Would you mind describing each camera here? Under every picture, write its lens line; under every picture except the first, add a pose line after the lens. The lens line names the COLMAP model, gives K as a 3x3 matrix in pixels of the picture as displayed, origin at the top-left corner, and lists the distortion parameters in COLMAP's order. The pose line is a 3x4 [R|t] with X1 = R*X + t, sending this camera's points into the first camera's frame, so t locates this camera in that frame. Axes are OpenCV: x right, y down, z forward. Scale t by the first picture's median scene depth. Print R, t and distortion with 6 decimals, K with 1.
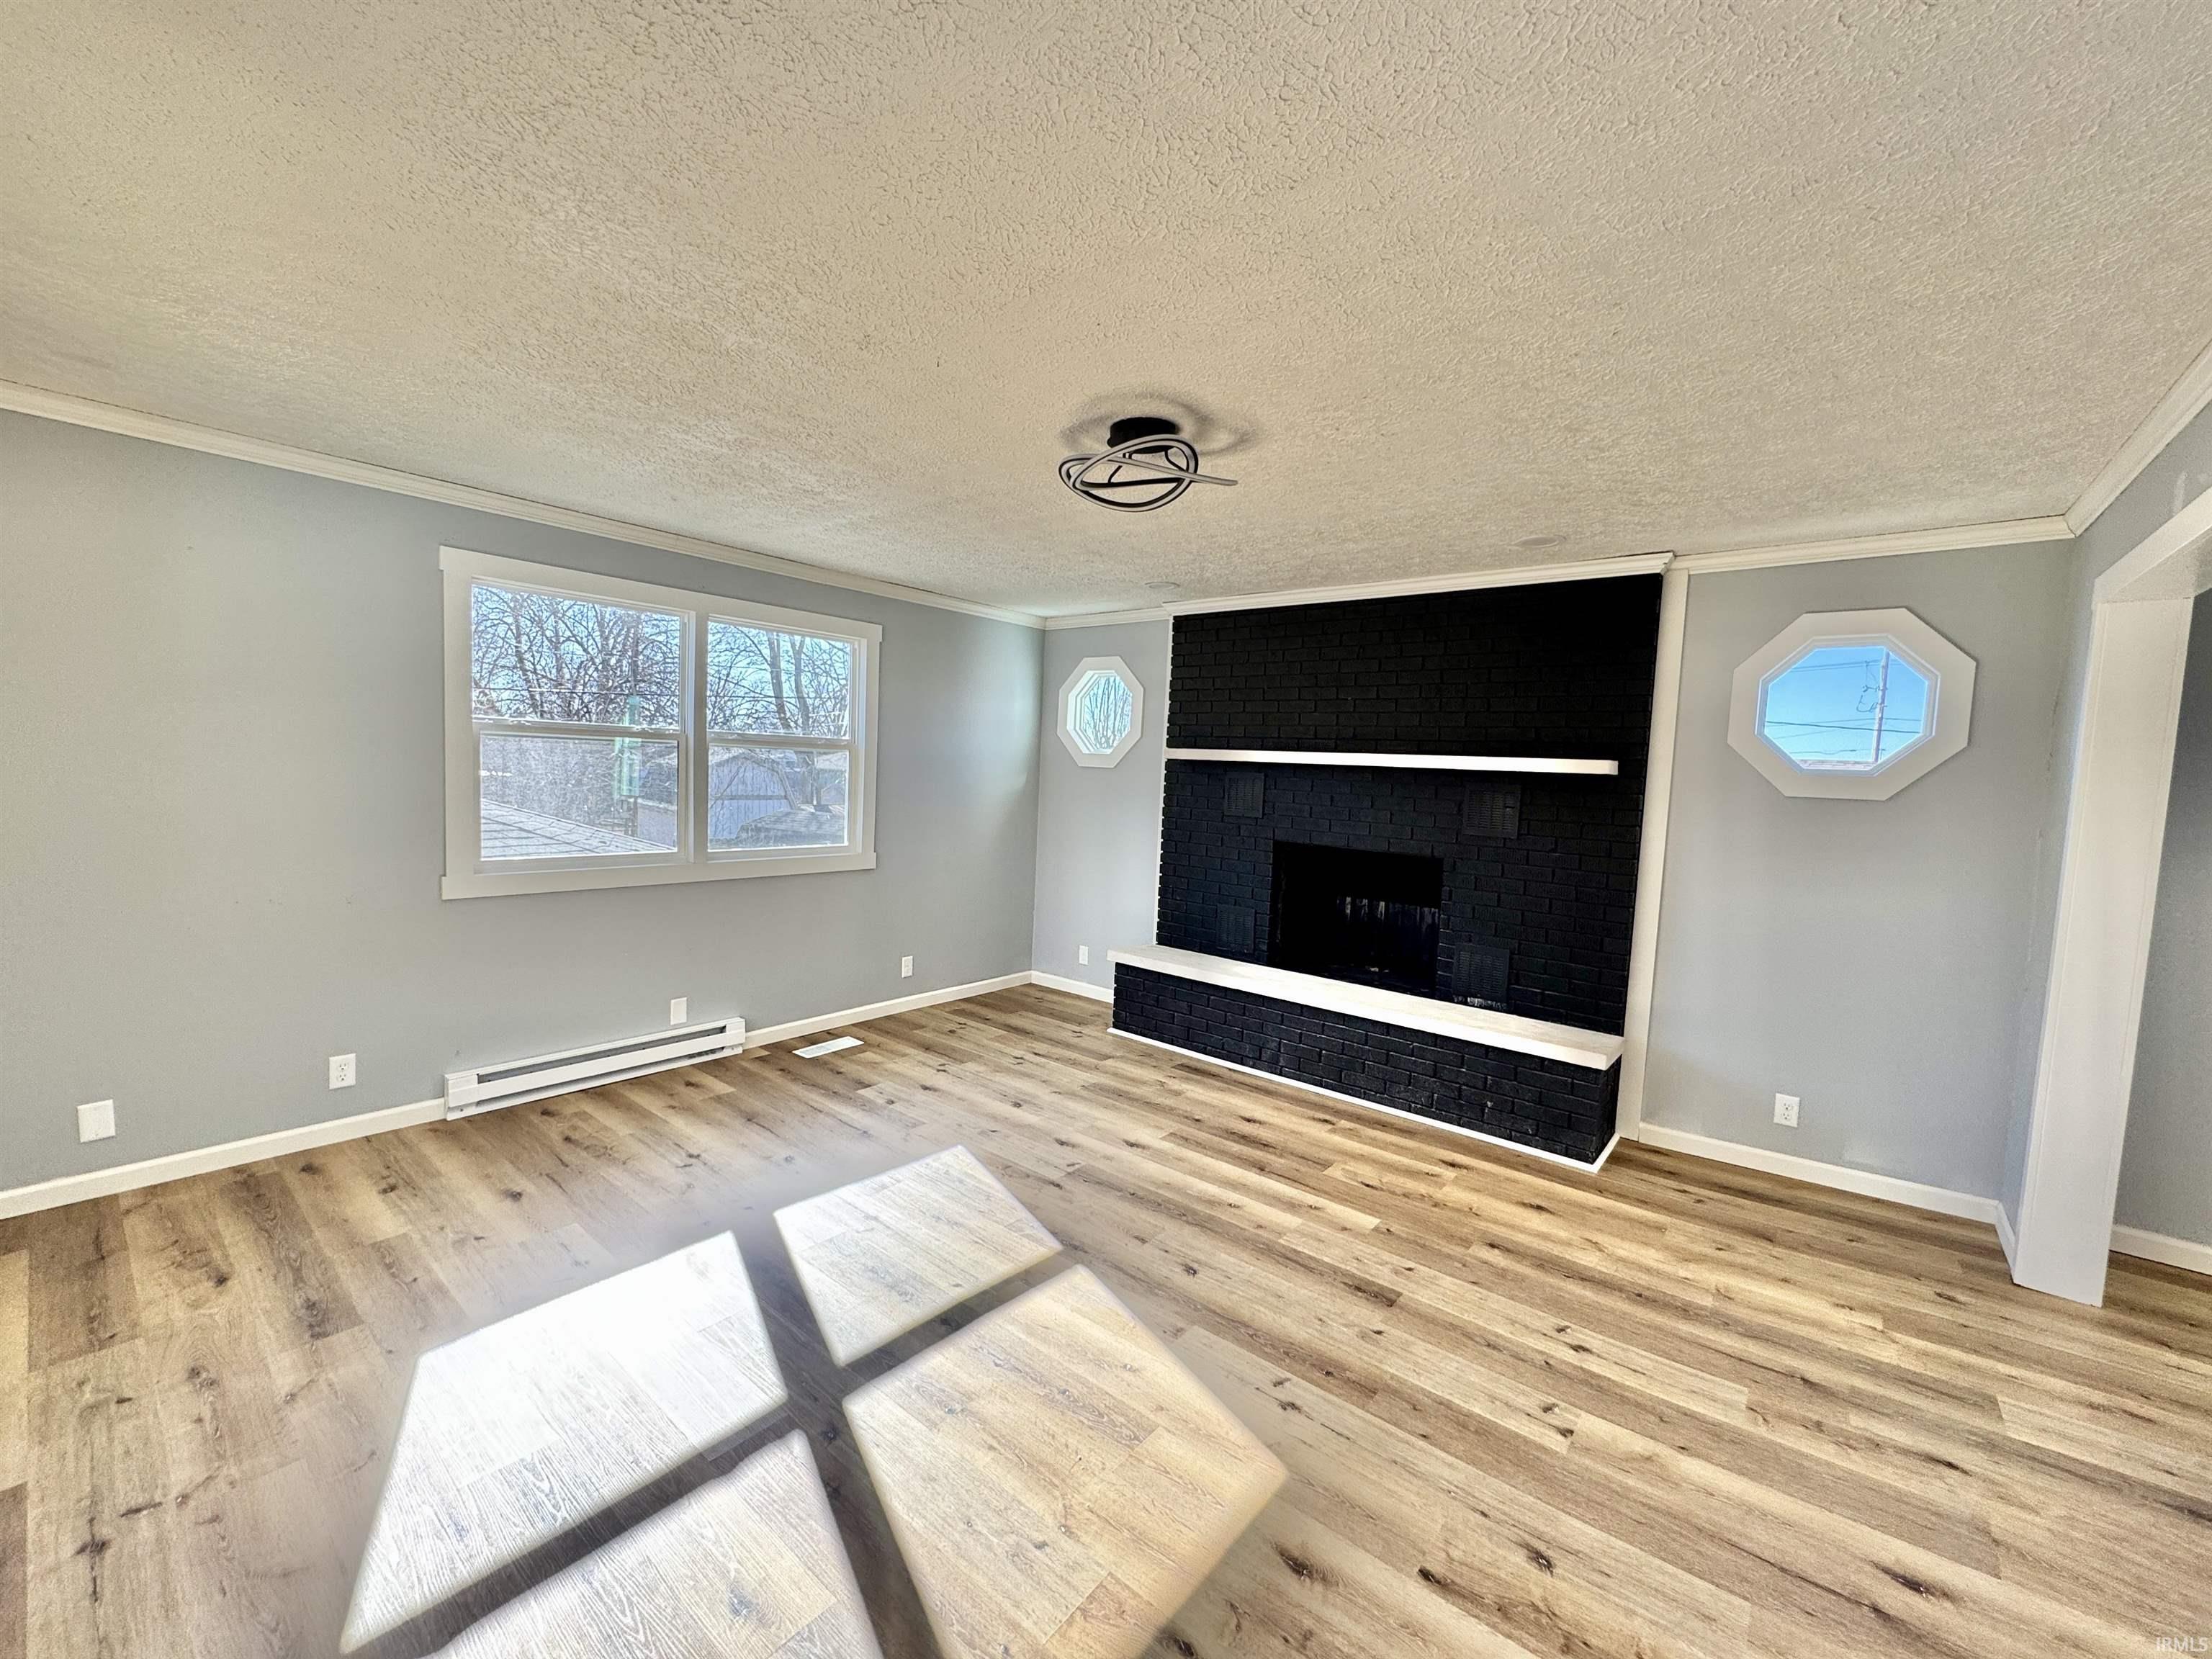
lens RADIAL K [[882.9, 0, 1110.7], [0, 882.9, 842.6], [0, 0, 1]] dist [-0.001894, 0.000102]
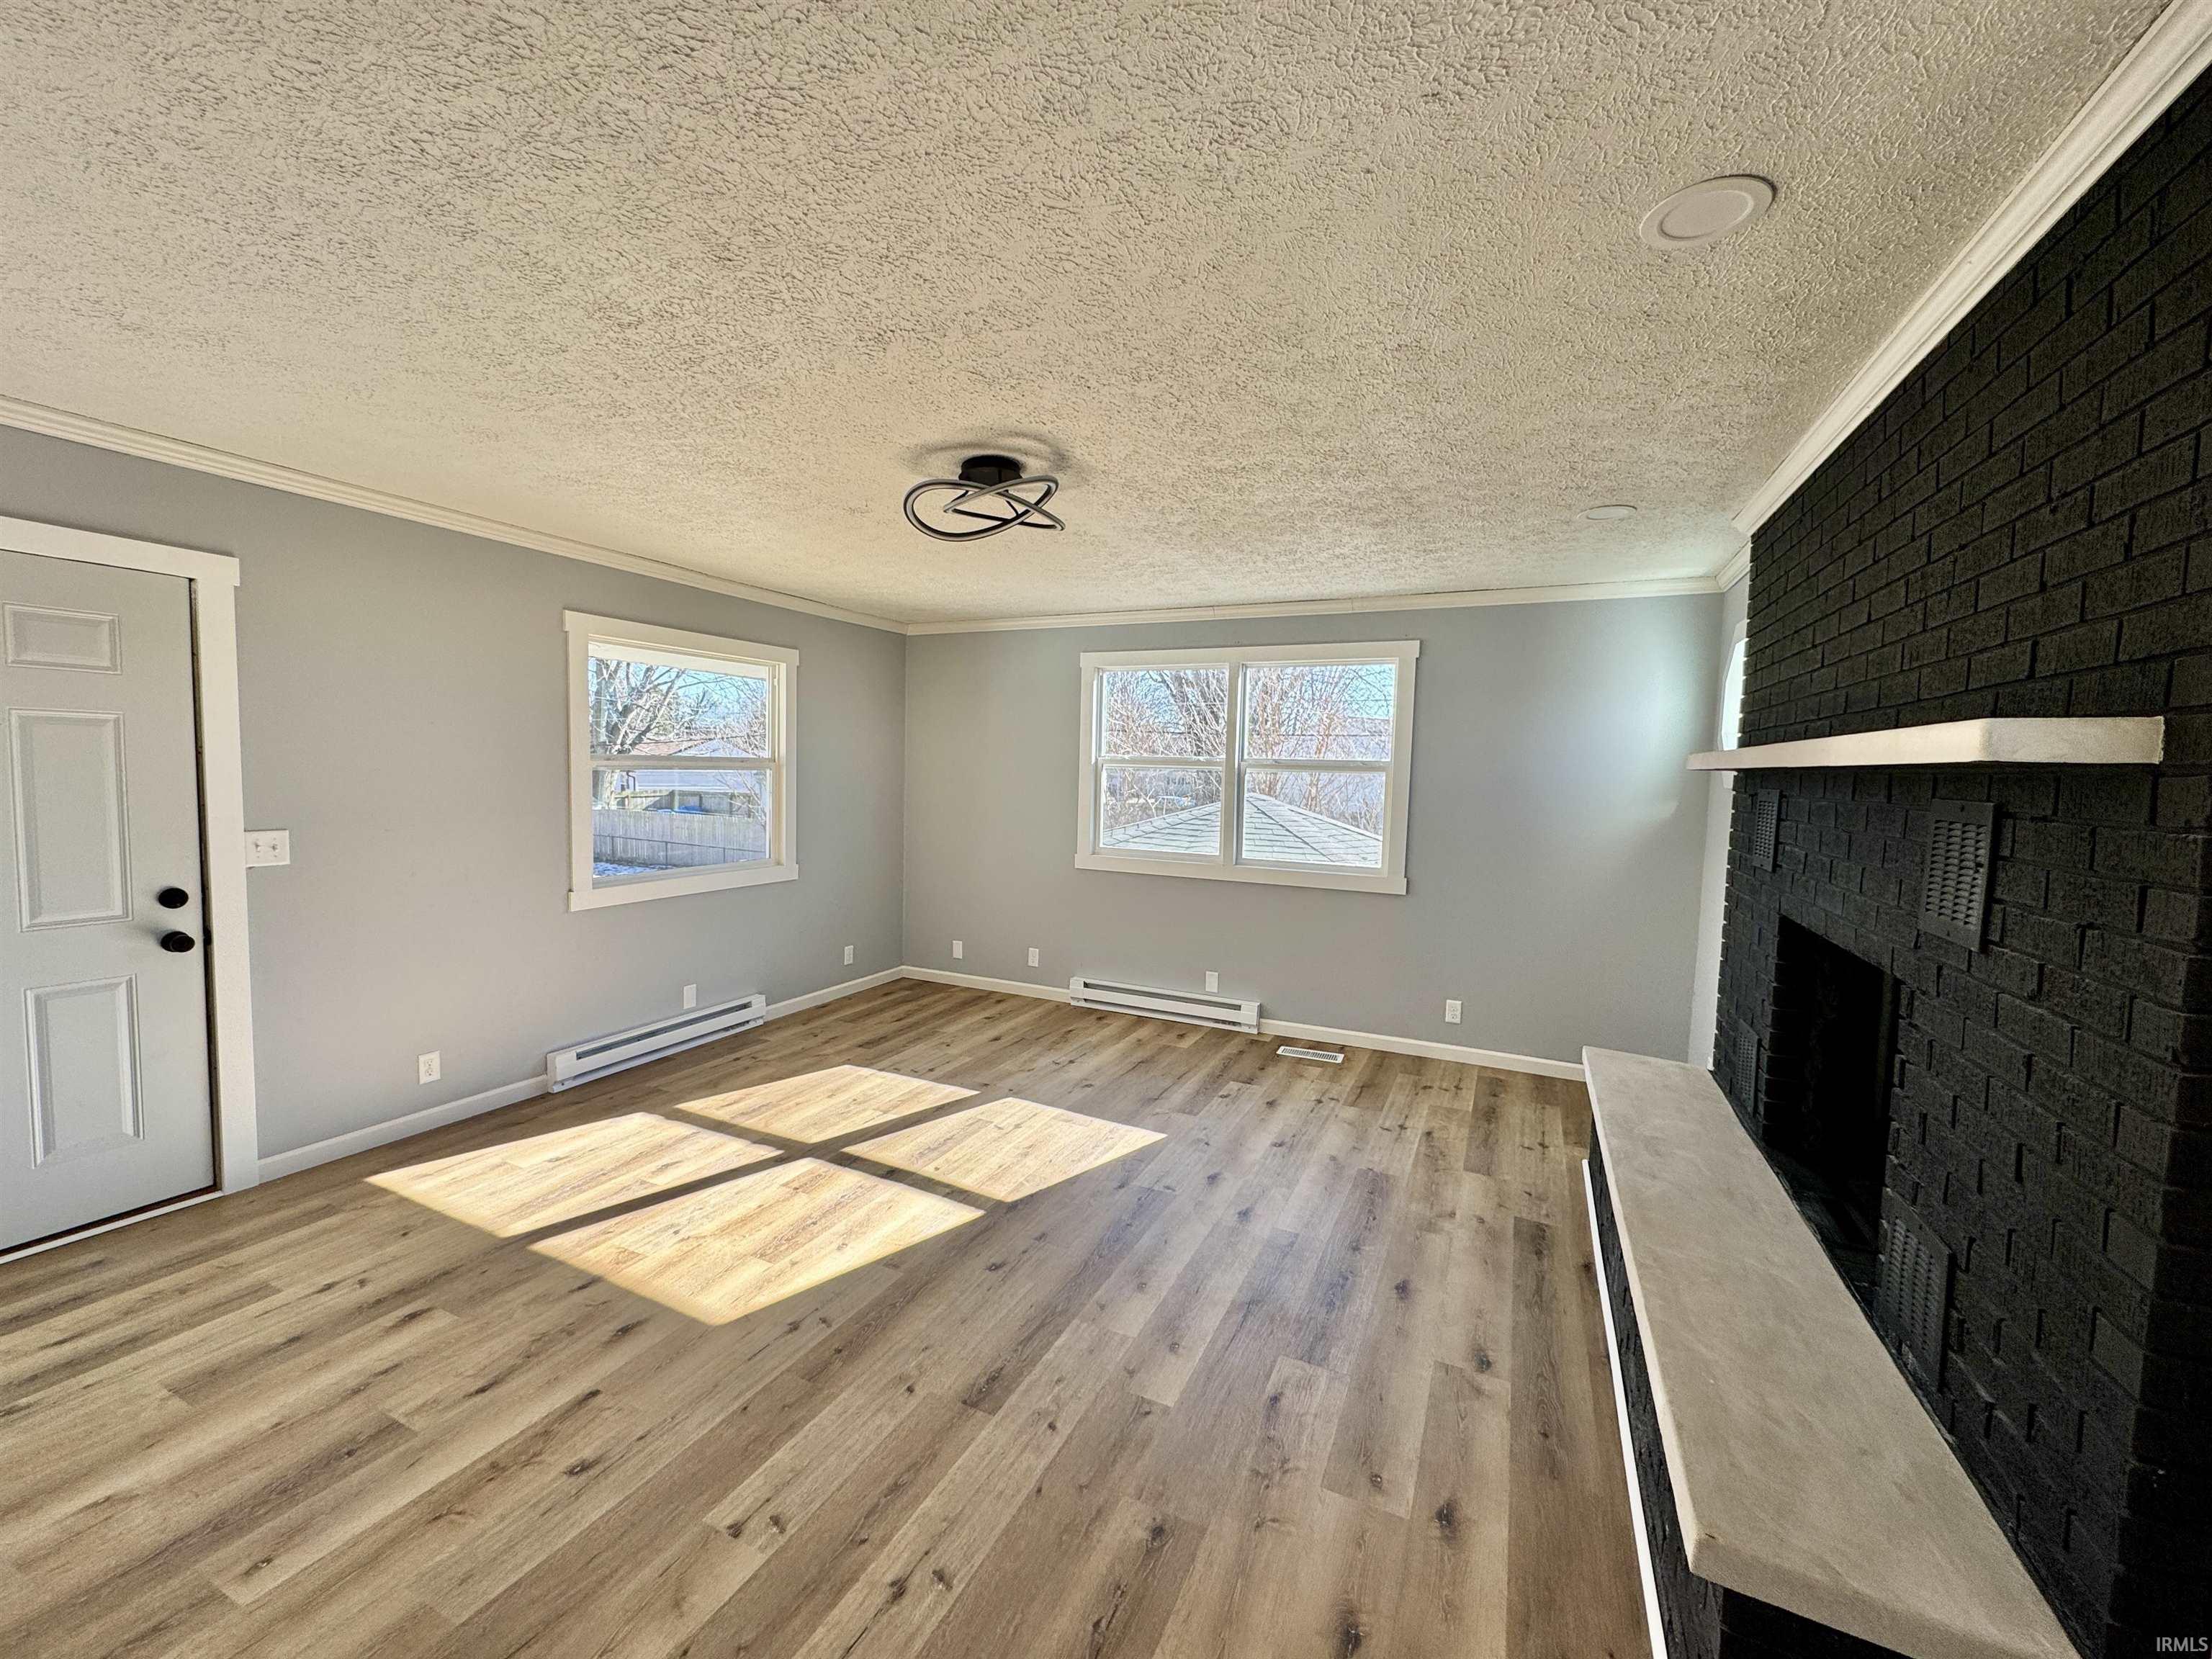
lens RADIAL K [[882.9, 0, 1095.6], [0, 882.9, 834.8], [0, 0, 1]] dist [-0.001894, 0.000102]
pose [[0.235238, 0.037777, -0.971203, 0.892287], [-0.097329, 0.995137, 0.015134, -0.025731], [0.967052, 0.090966, 0.237771, 0.686802]]
